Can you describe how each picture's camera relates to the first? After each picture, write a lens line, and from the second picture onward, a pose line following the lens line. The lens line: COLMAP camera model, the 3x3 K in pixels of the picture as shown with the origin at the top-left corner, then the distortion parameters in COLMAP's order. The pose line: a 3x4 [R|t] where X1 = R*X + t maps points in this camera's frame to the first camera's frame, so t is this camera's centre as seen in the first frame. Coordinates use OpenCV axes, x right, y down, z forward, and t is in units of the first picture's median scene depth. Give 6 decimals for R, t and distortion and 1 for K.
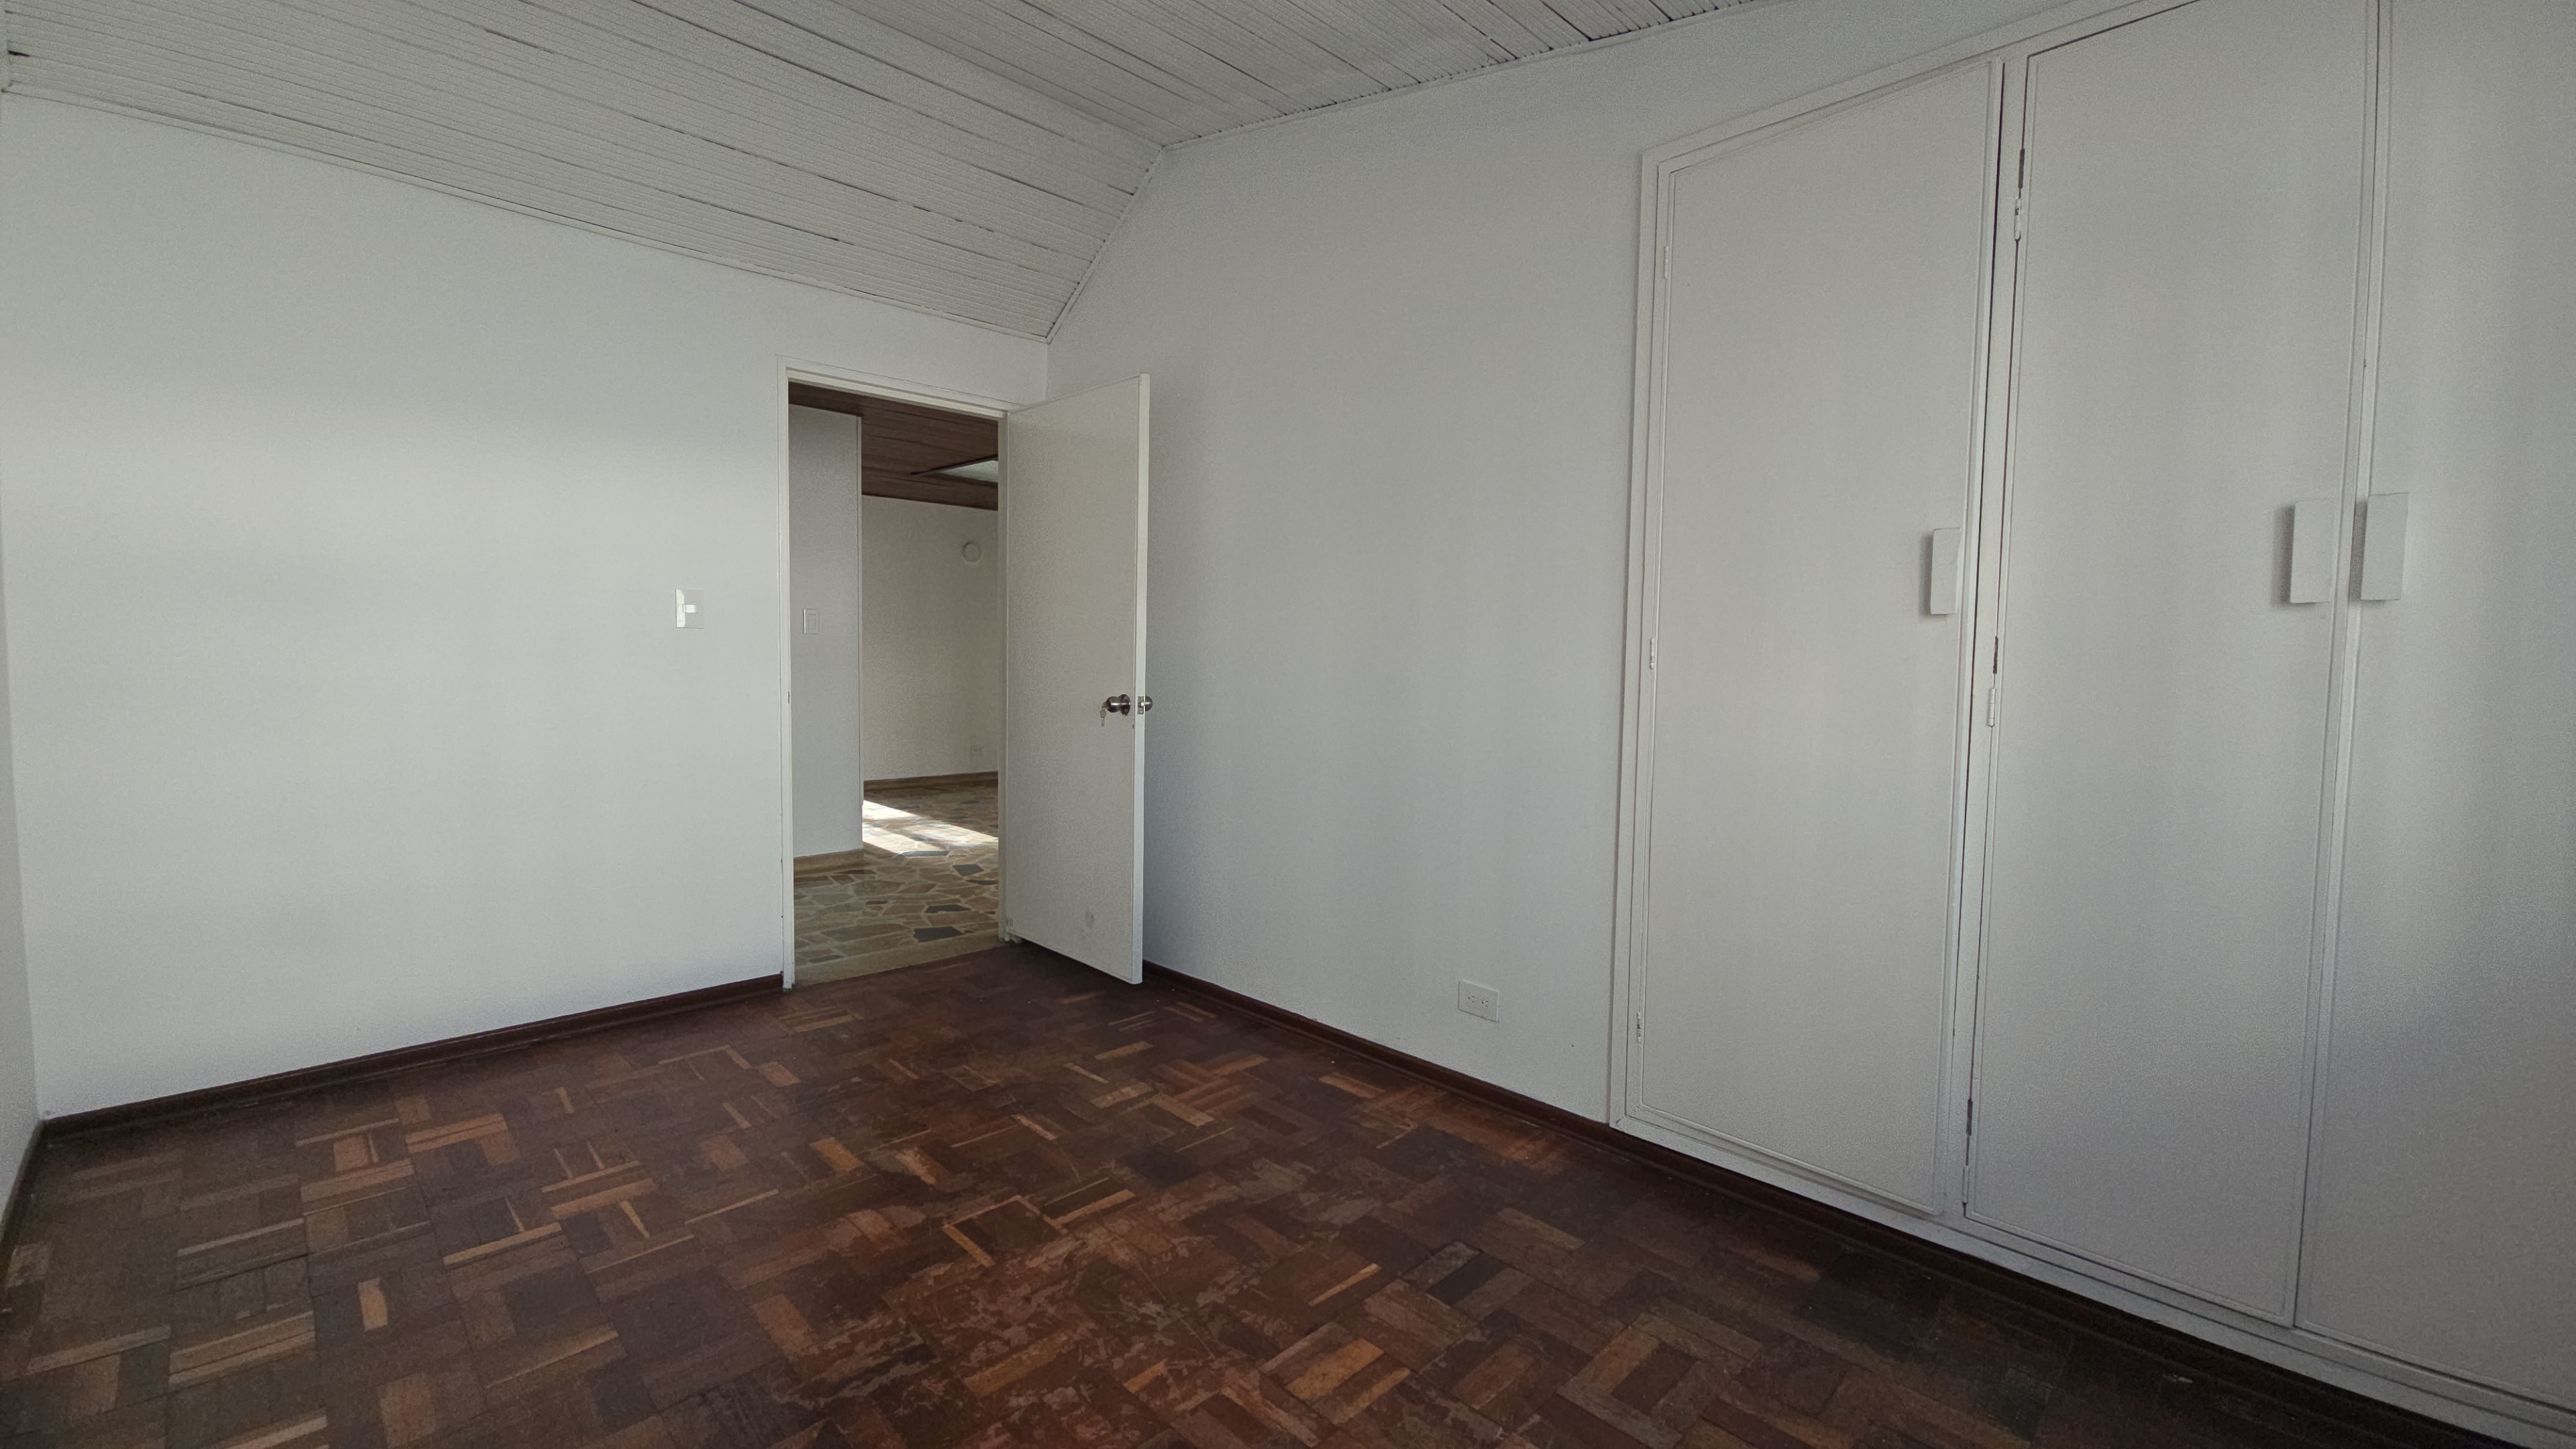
lens RADIAL K [[1044.2, 0, 1284.1], [0, 1044.2, 721.9], [0, 0, 1]] dist [0.003265, -0.002055]
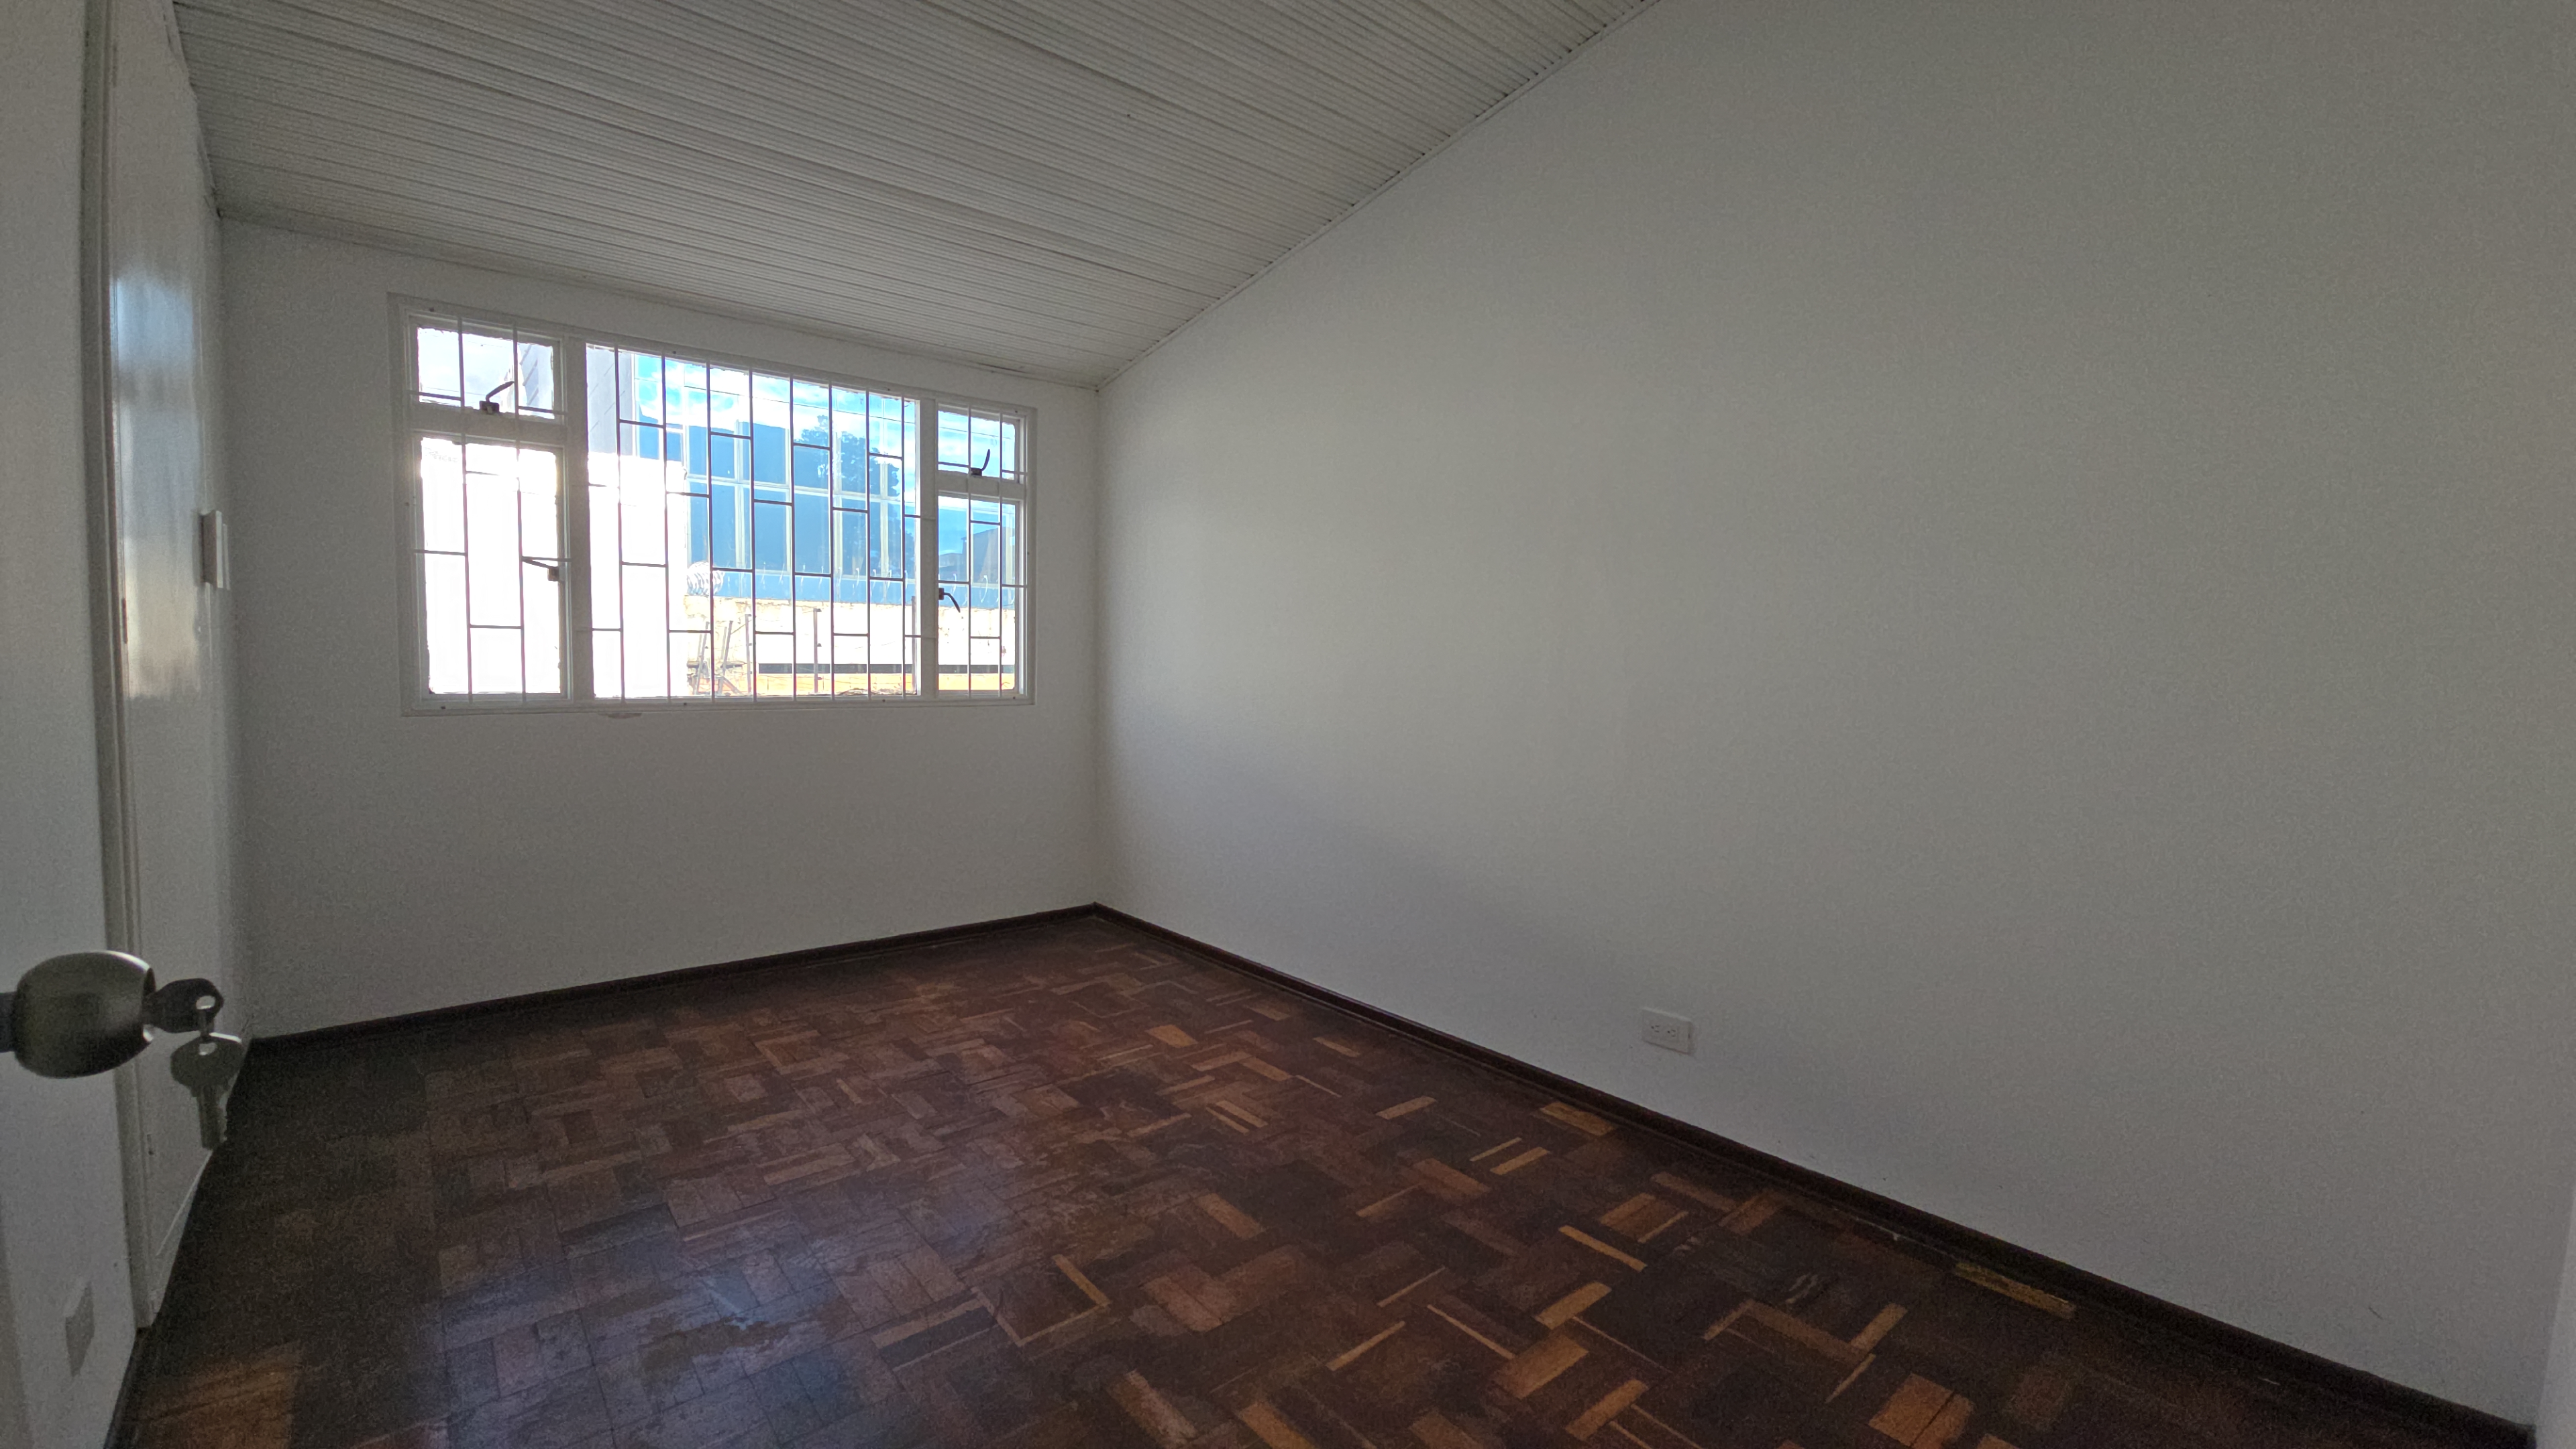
lens RADIAL K [[1044.2, 0, 1283.1], [0, 1044.2, 719.6], [0, 0, 1]] dist [0.003265, -0.002055]
pose [[-0.996336, -0.034906, 0.078076, -0.544540], [-0.024935, 0.991816, 0.125220, -0.119109], [-0.081807, 0.122814, -0.989052, 1.864972]]
